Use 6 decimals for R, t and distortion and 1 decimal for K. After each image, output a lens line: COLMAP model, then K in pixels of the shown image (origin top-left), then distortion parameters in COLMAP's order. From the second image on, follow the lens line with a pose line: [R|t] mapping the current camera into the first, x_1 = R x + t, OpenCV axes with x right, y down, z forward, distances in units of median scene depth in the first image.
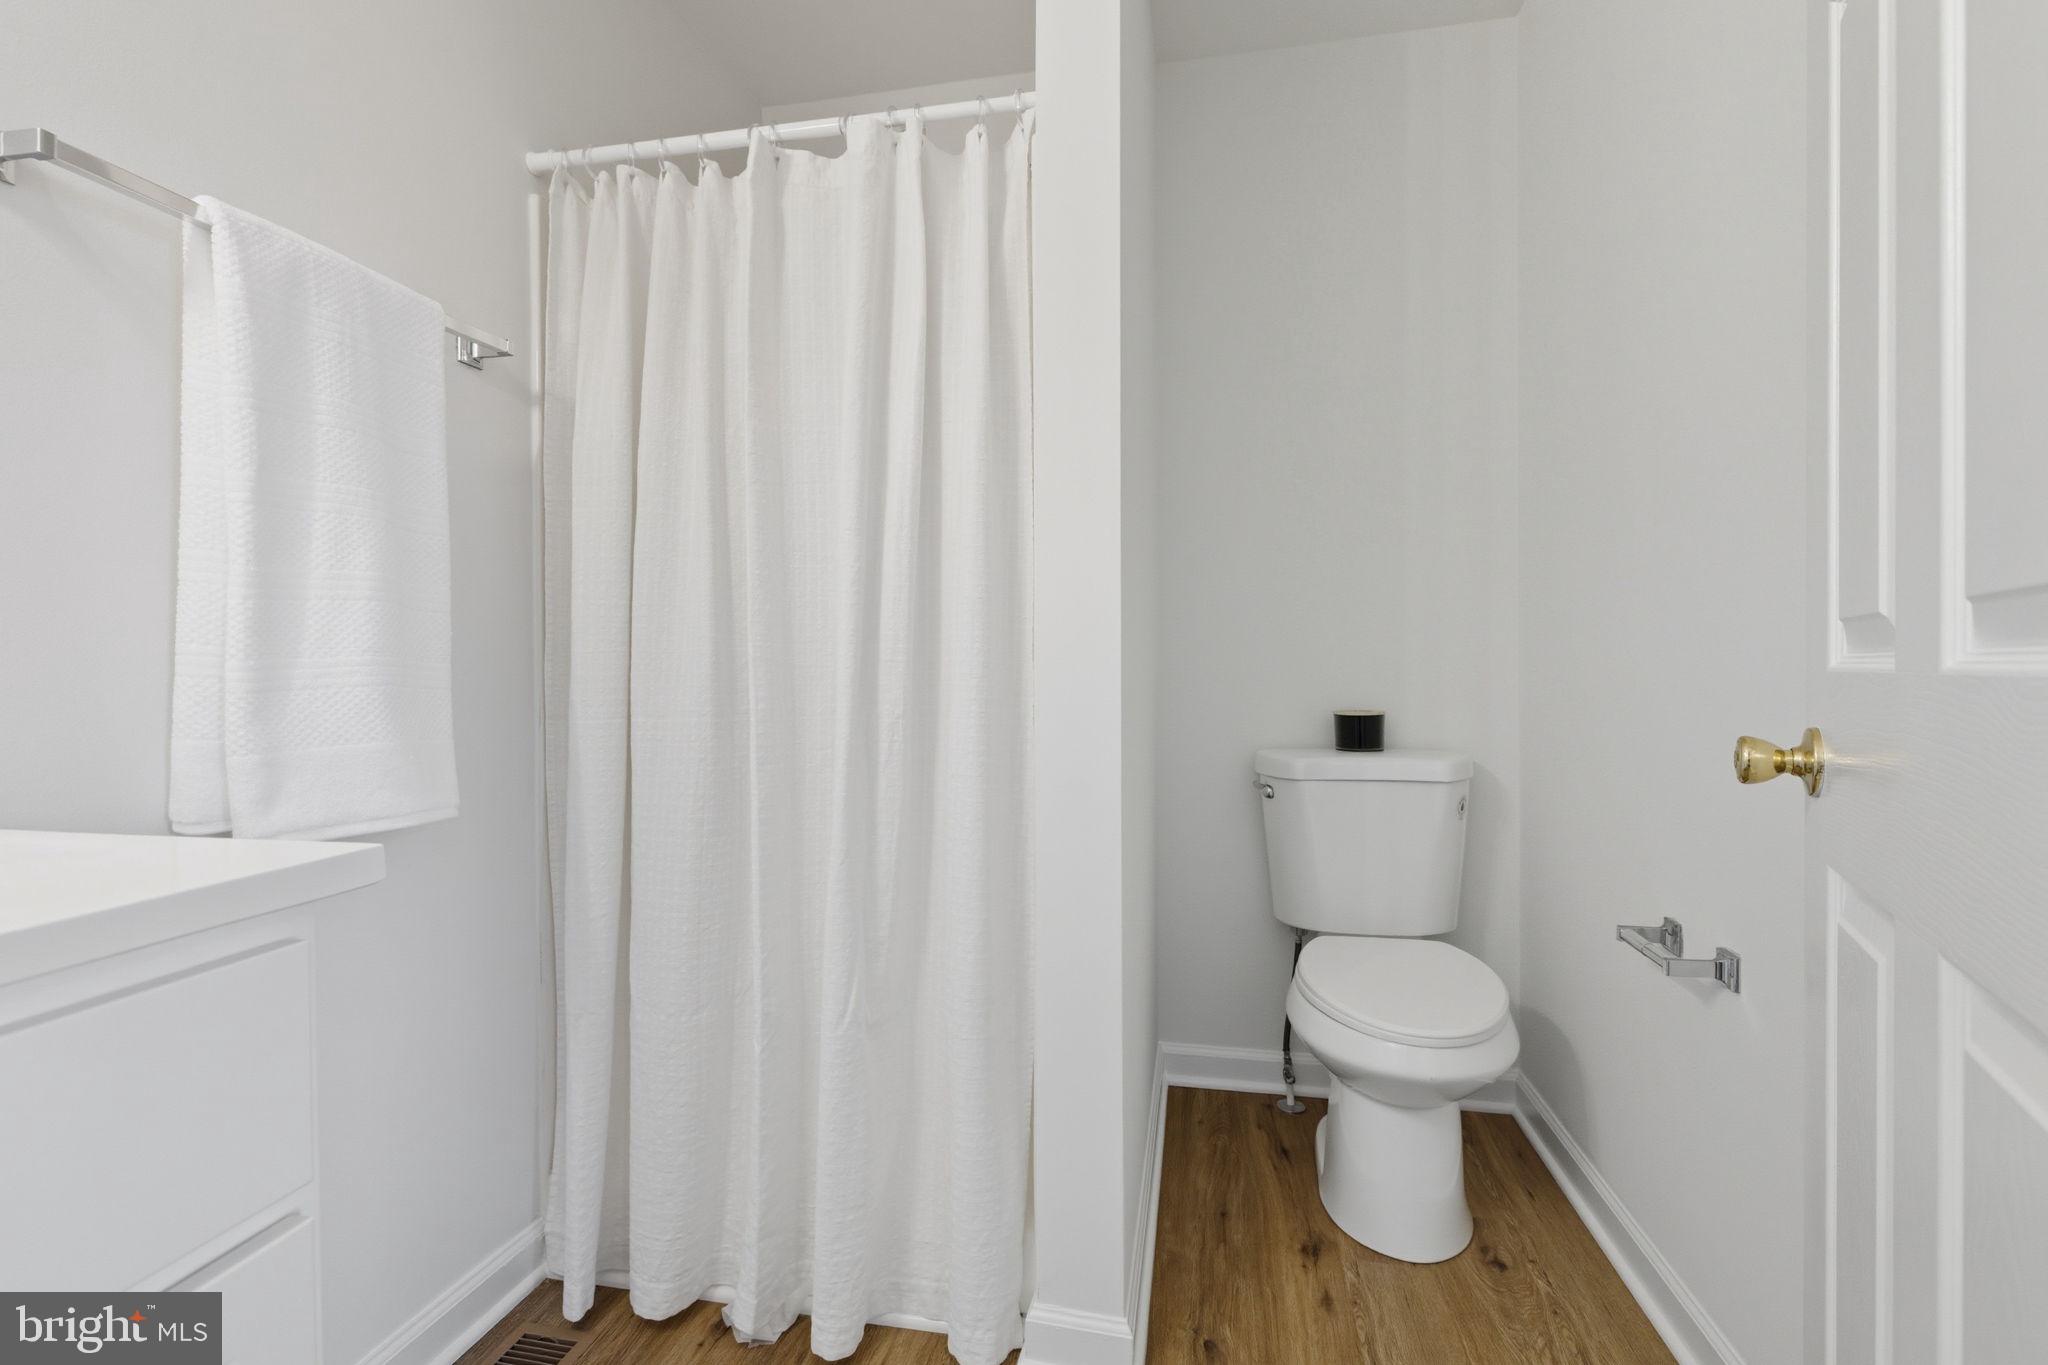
lens RADIAL K [[971.6, 0, 1006.2], [0, 971.6, 663.8], [0, 0, 1]] dist [0.000249, 0.001059]
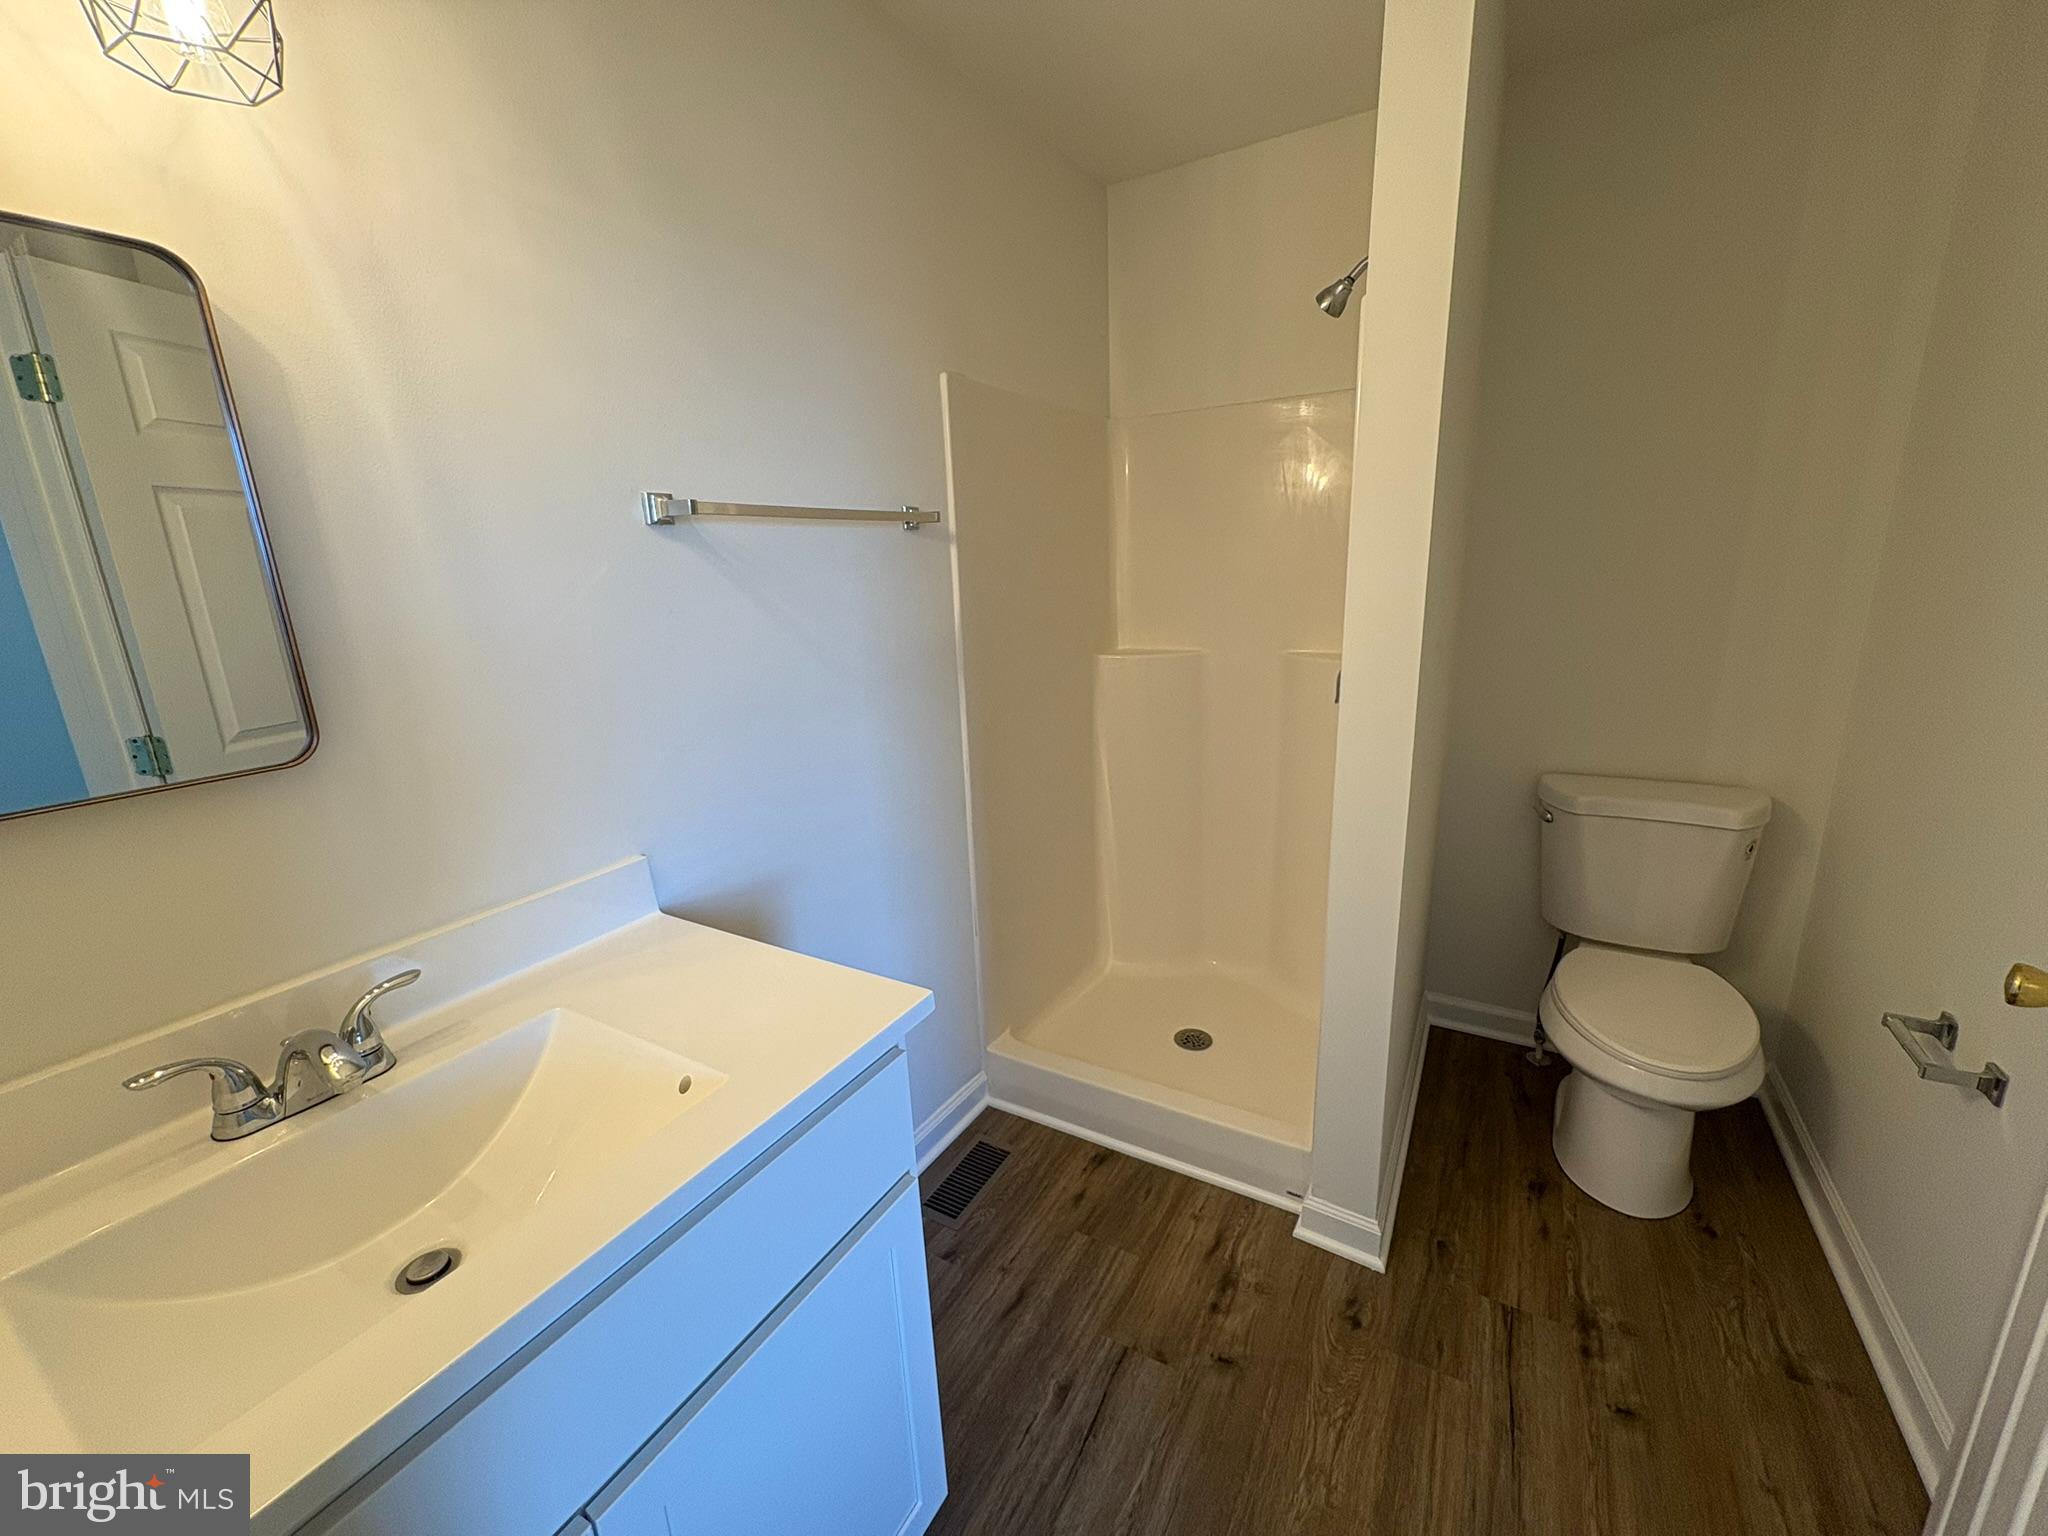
lens RADIAL K [[814.7, 0, 1029.4], [0, 814.7, 782.5], [0, 0, 1]] dist [0.002566, -0.000695]
pose [[0.948396, 0.047705, -0.313480, -0.013992], [0.031722, 0.969384, 0.243492, -0.222007], [0.315498, -0.240871, 0.917846, -0.086884]]
